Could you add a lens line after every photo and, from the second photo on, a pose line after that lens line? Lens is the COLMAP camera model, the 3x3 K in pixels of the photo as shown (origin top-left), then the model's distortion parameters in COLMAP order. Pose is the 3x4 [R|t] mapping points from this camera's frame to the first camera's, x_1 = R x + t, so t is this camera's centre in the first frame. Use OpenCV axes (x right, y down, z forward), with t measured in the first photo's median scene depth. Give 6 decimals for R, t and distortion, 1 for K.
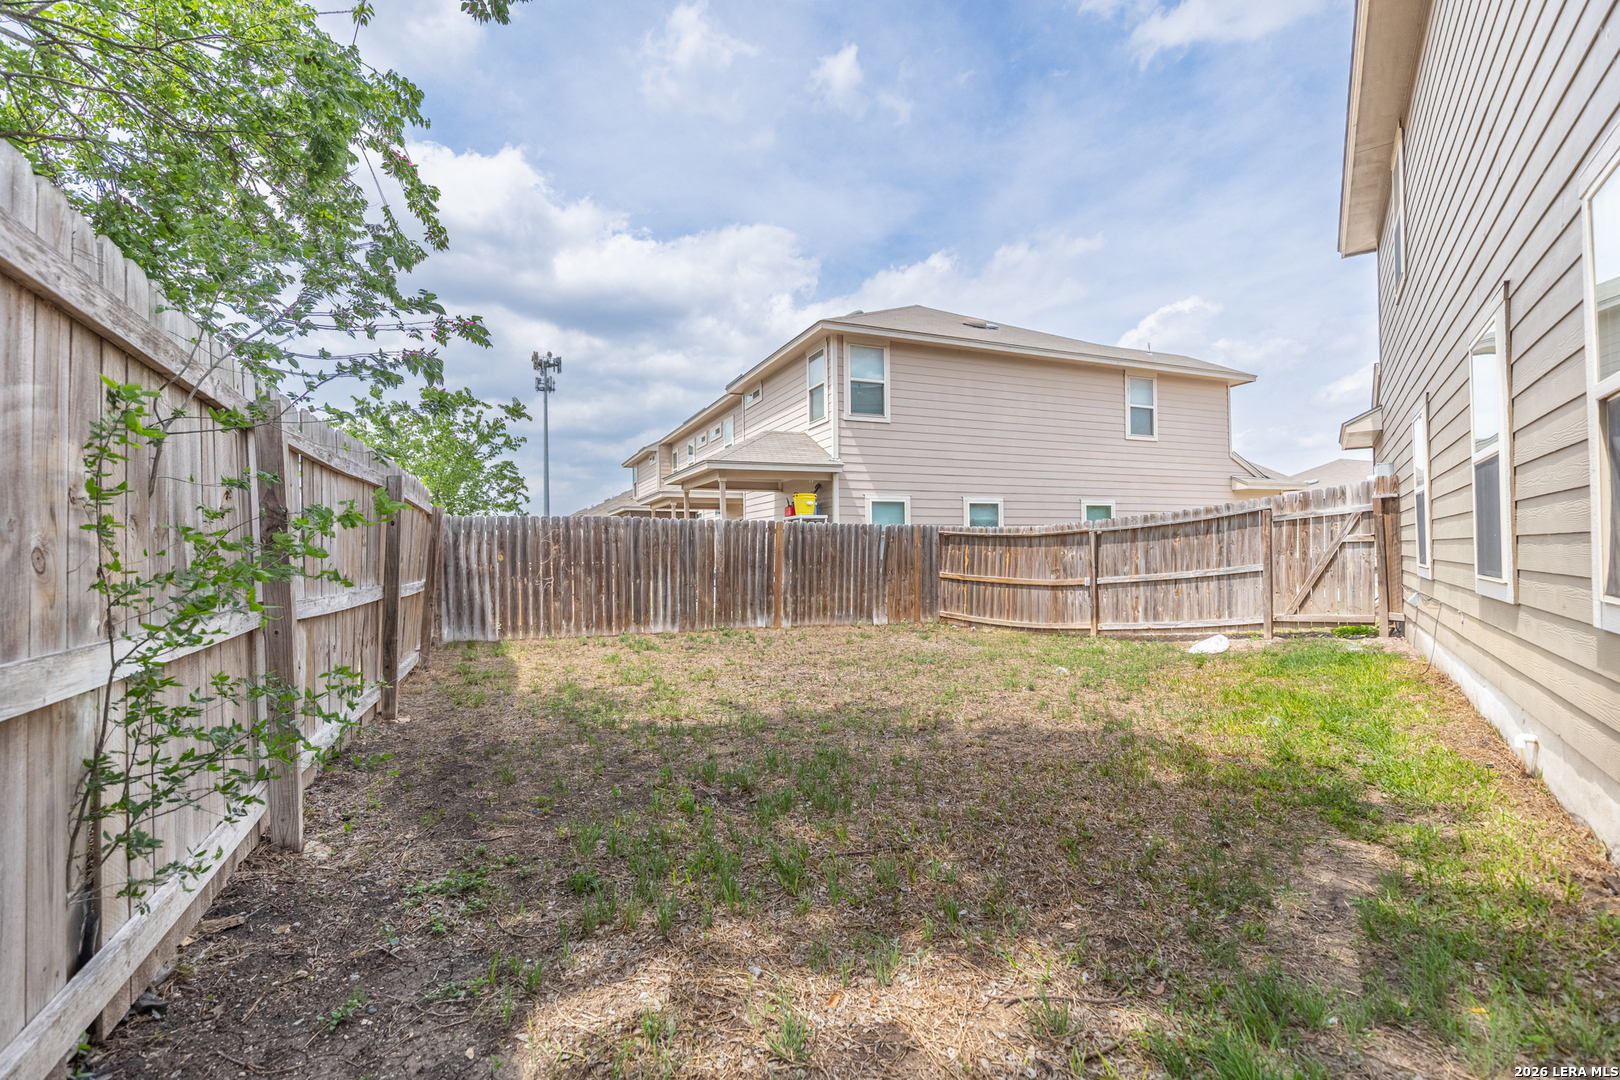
lens RADIAL K [[735.0, 0, 817.0], [0, 735.0, 538.1], [0, 0, 1]] dist [0.005767, 0.000392]
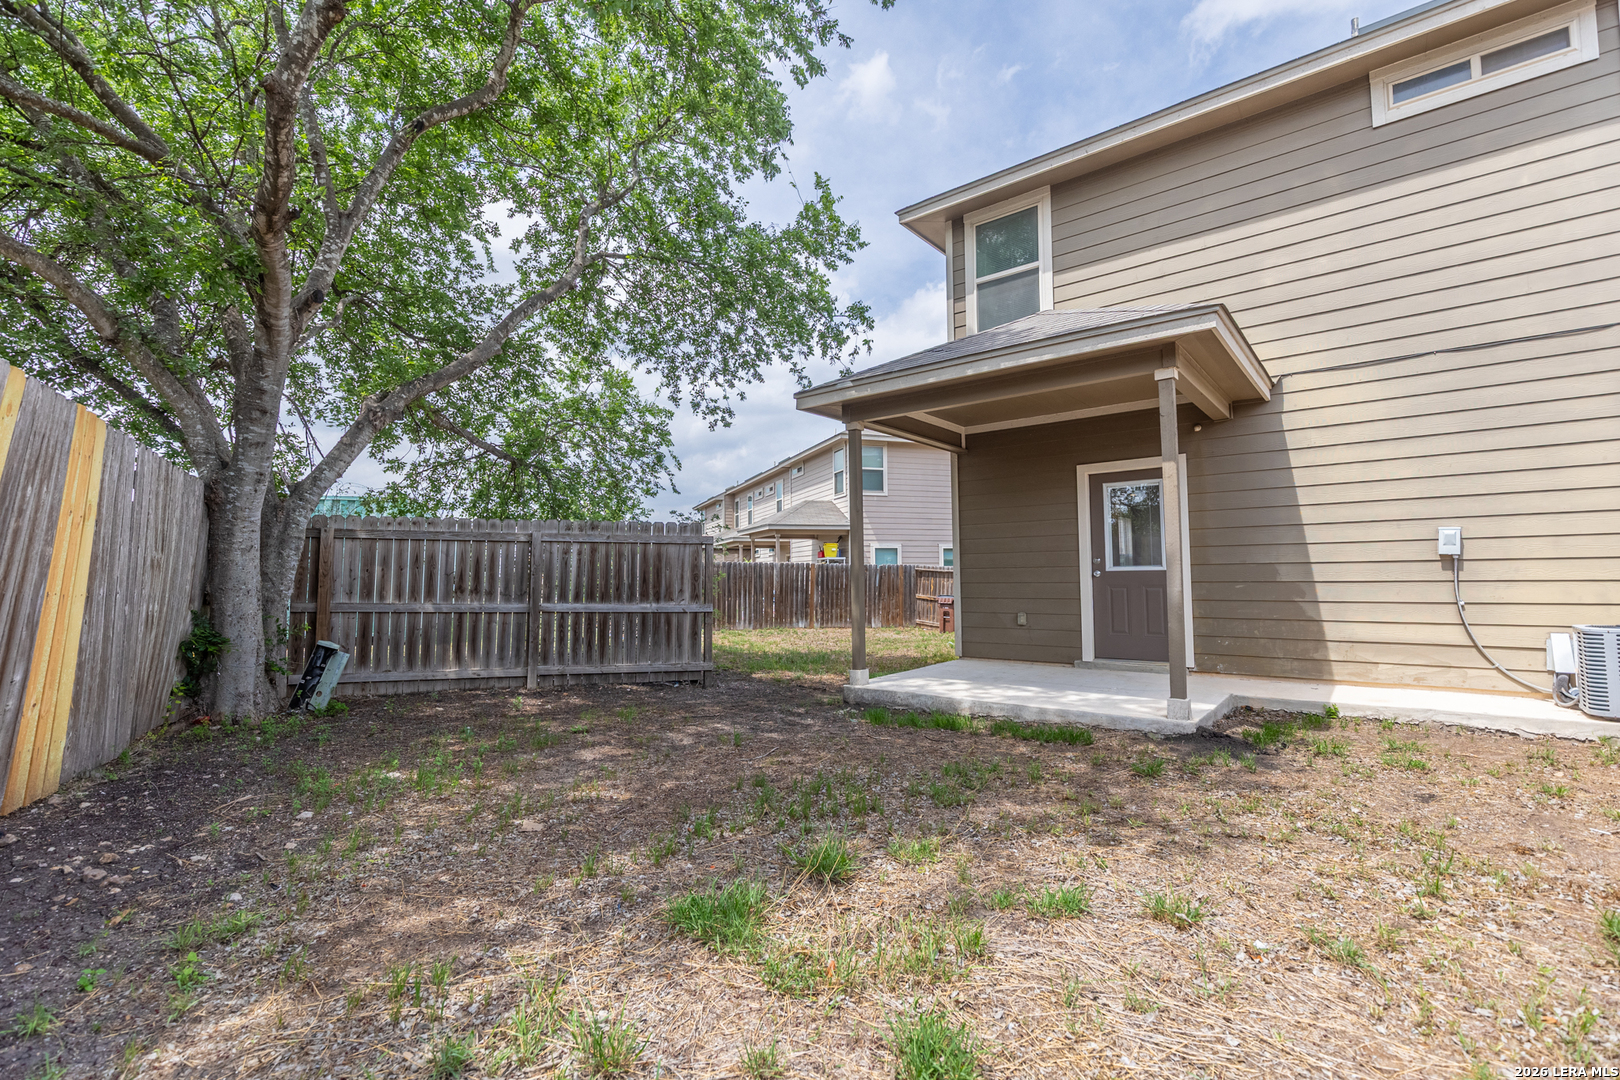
lens RADIAL K [[735.0, 0, 817.0], [0, 735.0, 538.1], [0, 0, 1]] dist [0.005767, 0.000392]
pose [[0.998007, -0.002405, -0.063054, 0.054126], [0.000207, 0.999393, -0.034842, -0.018837], [0.063100, 0.034759, 0.997402, -0.557615]]
